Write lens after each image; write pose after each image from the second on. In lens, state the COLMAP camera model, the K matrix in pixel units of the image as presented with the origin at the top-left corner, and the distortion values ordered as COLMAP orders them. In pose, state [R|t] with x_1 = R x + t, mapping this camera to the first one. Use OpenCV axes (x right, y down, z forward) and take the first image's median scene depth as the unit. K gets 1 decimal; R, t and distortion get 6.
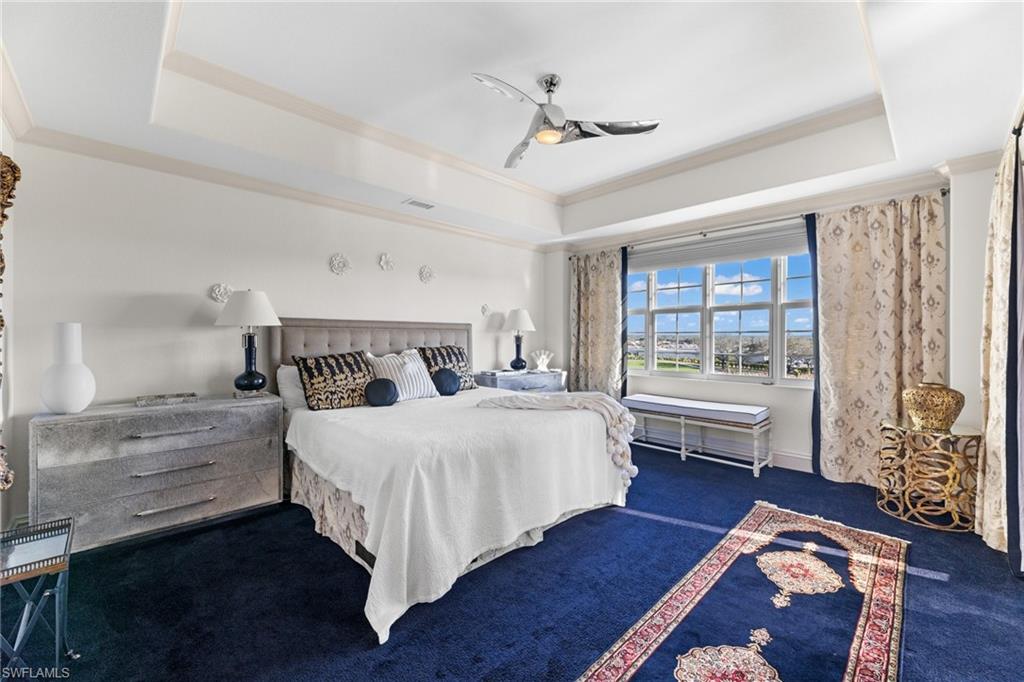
lens RADIAL K [[411.7, 0, 511.6], [0, 411.7, 339.2], [0, 0, 1]] dist [0.000430, 0.000603]
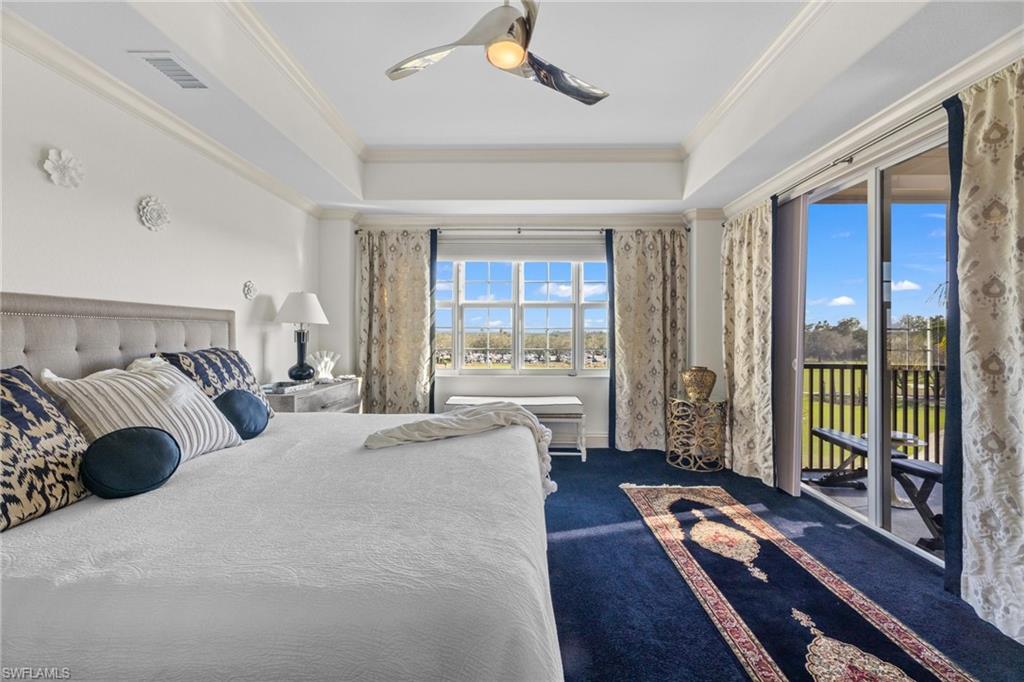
lens RADIAL K [[411.7, 0, 519.7], [0, 411.7, 334.7], [0, 0, 1]] dist [0.000430, 0.000603]
pose [[0.702572, -0.002226, 0.711609, -0.301138], [0.002014, 0.999997, 0.001140, -0.002856], [-0.711610, 0.000632, 0.702575, 0.356793]]
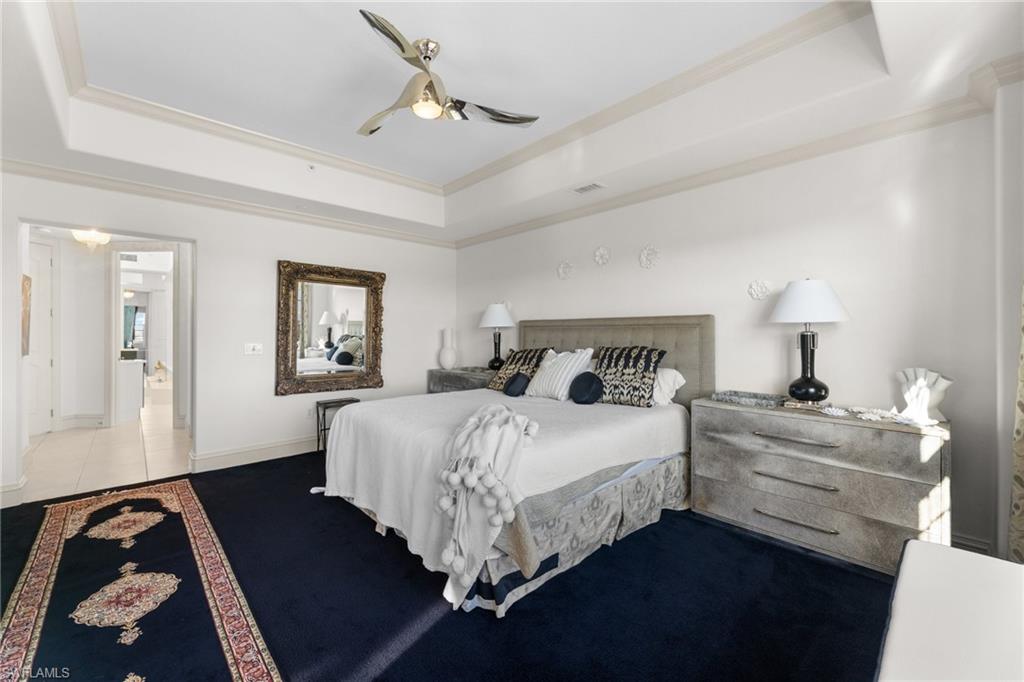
lens RADIAL K [[411.7, 0, 513.7], [0, 411.7, 339.7], [0, 0, 1]] dist [0.000430, 0.000603]
pose [[-0.022432, 0.017187, -0.999601, 0.729467], [-0.001439, 0.999851, 0.017224, -0.010930], [0.999747, 0.001825, -0.022403, 0.905221]]
